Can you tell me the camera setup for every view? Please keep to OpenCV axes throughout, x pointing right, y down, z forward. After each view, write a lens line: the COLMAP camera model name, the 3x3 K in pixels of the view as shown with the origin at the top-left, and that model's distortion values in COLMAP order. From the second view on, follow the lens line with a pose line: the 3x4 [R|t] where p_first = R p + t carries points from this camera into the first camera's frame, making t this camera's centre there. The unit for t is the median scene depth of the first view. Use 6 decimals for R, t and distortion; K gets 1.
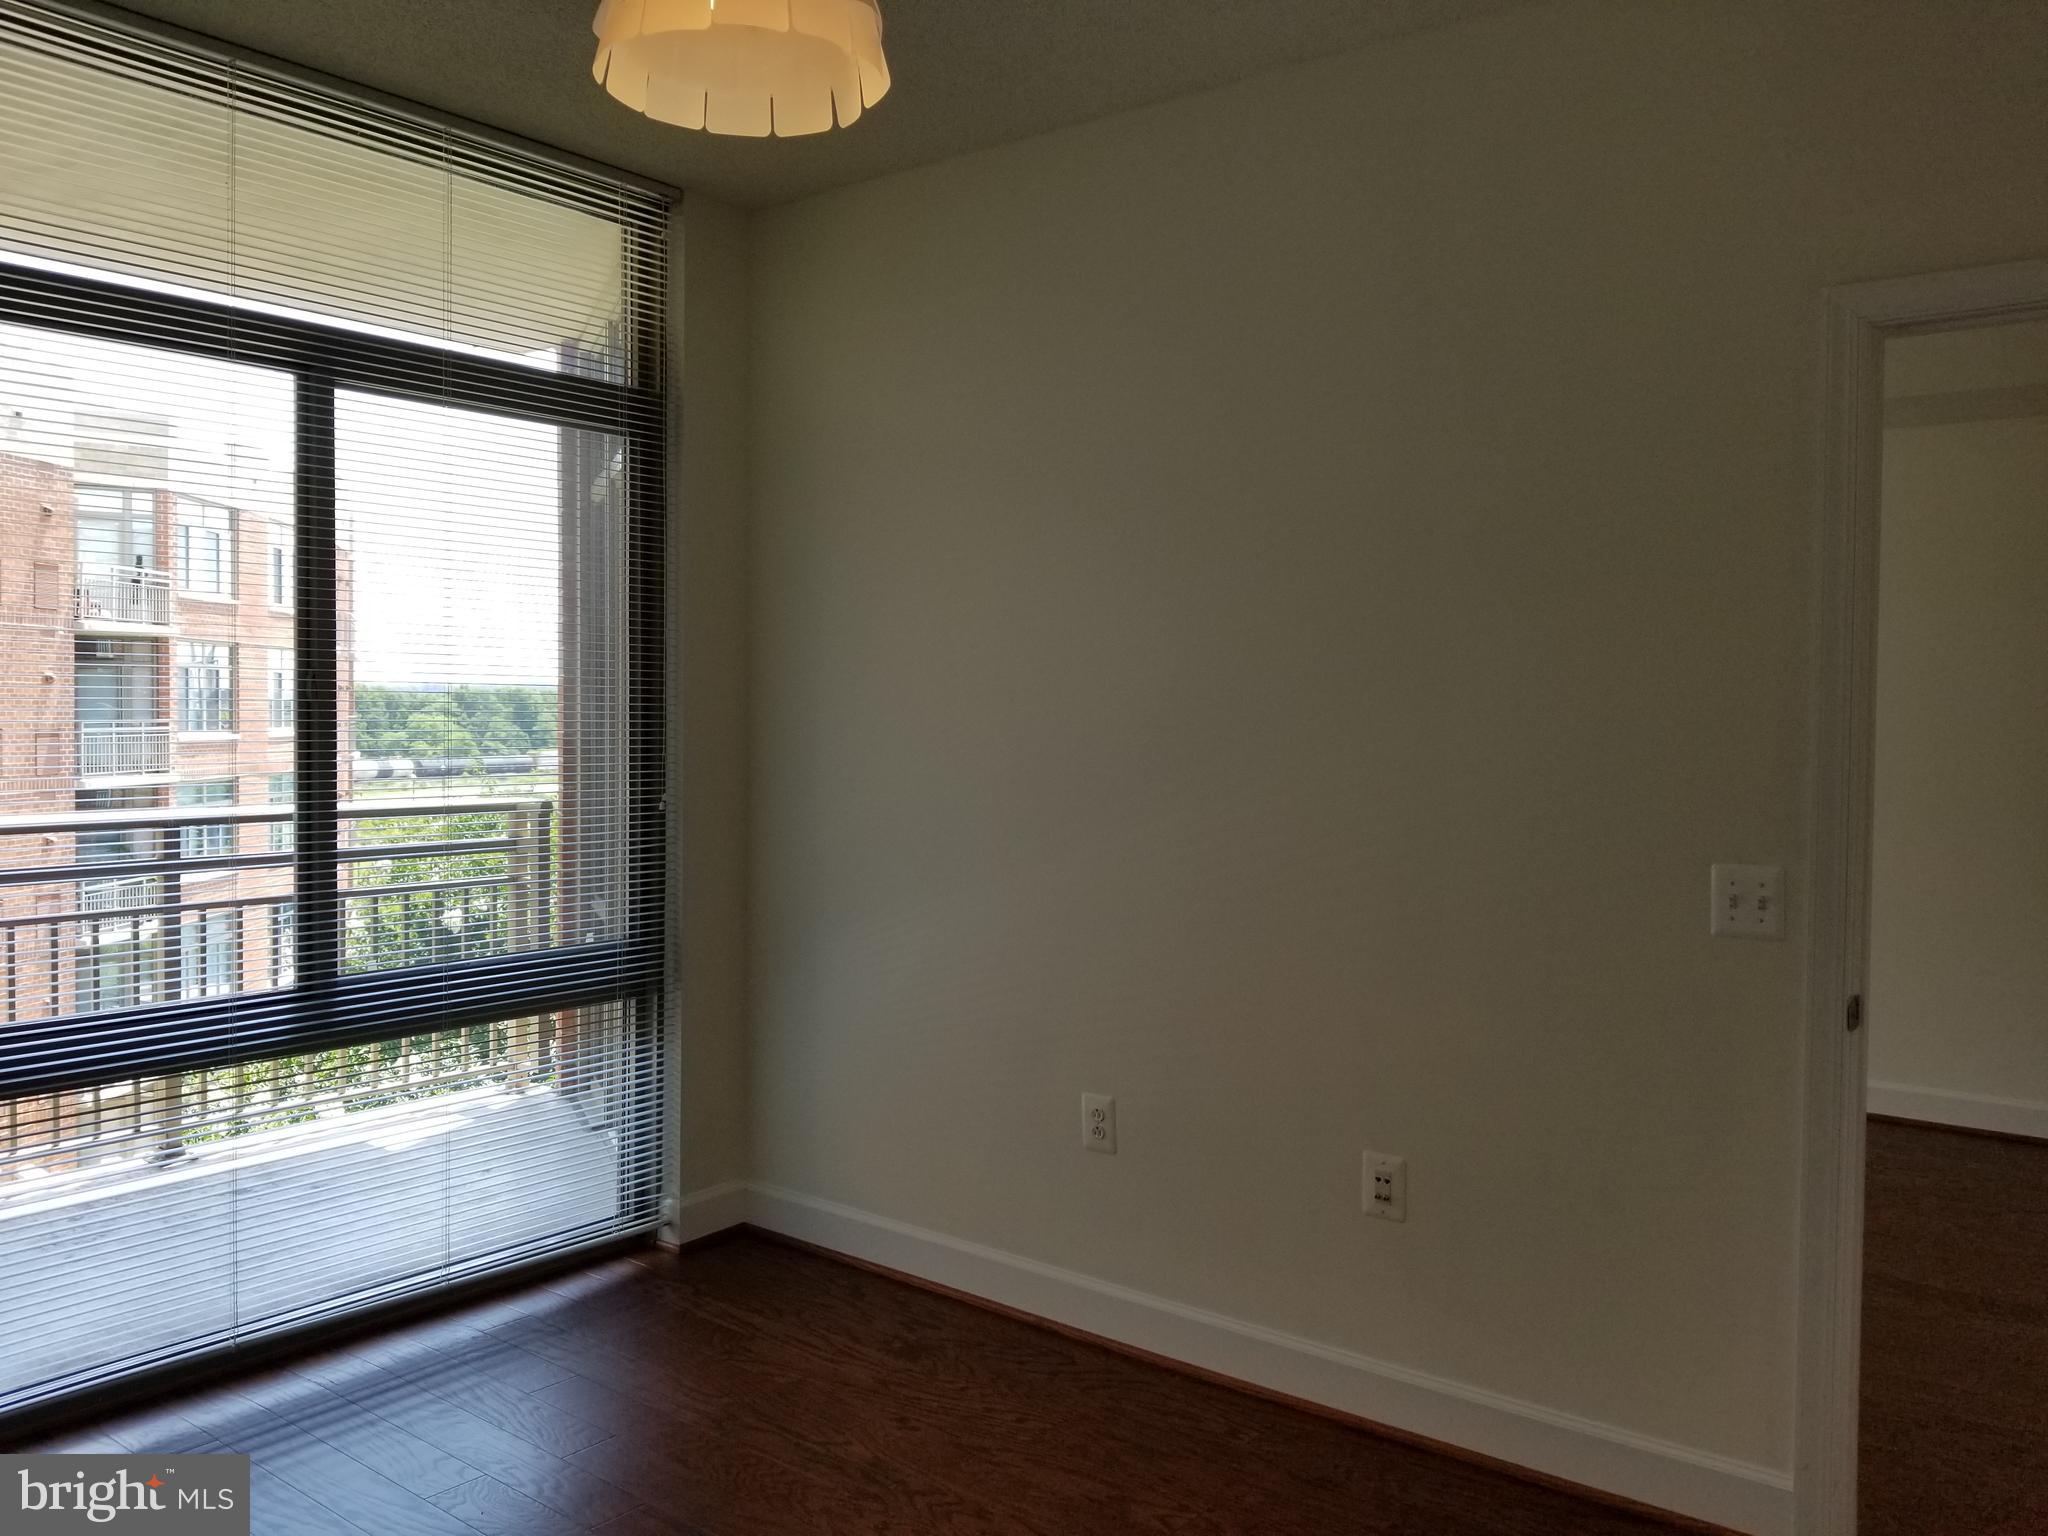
lens RADIAL K [[1611.9, 0, 1004.0], [0, 1611.9, 765.6], [0, 0, 1]] dist [0.070763, -0.118720]
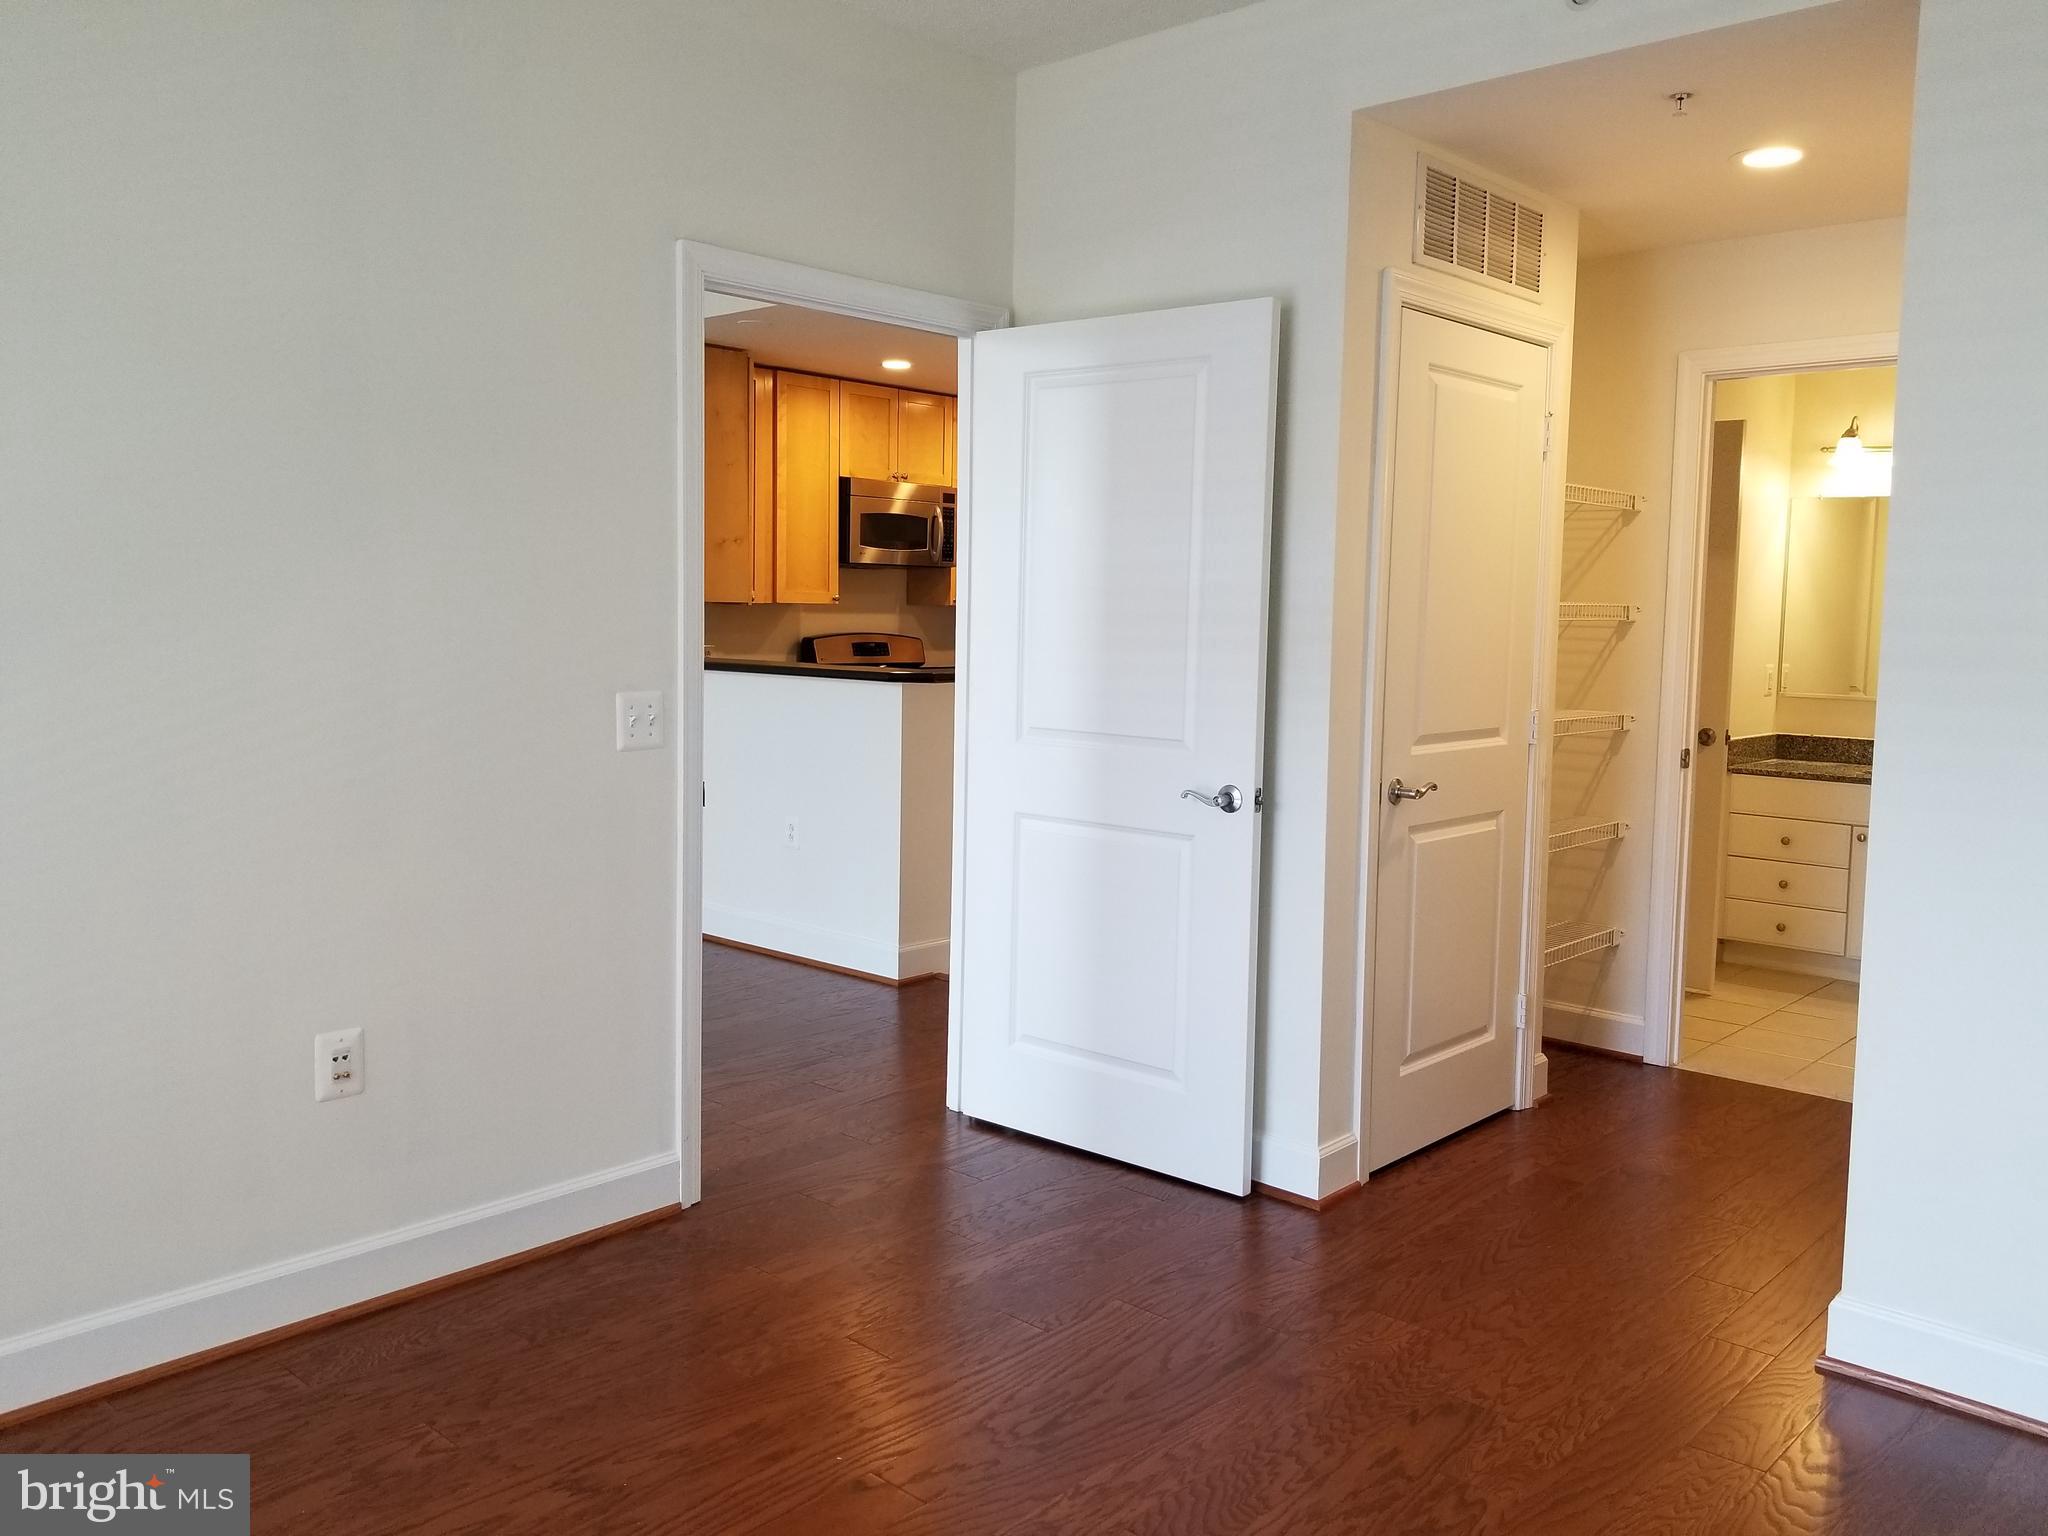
lens RADIAL K [[1611.9, 0, 1013.8], [0, 1611.9, 753.8], [0, 0, 1]] dist [0.070763, -0.118720]
pose [[0.075553, -0.104174, 0.991685, -0.661631], [0.014204, 0.994539, 0.103392, -0.013610], [-0.997041, 0.006274, 0.076620, 0.536823]]
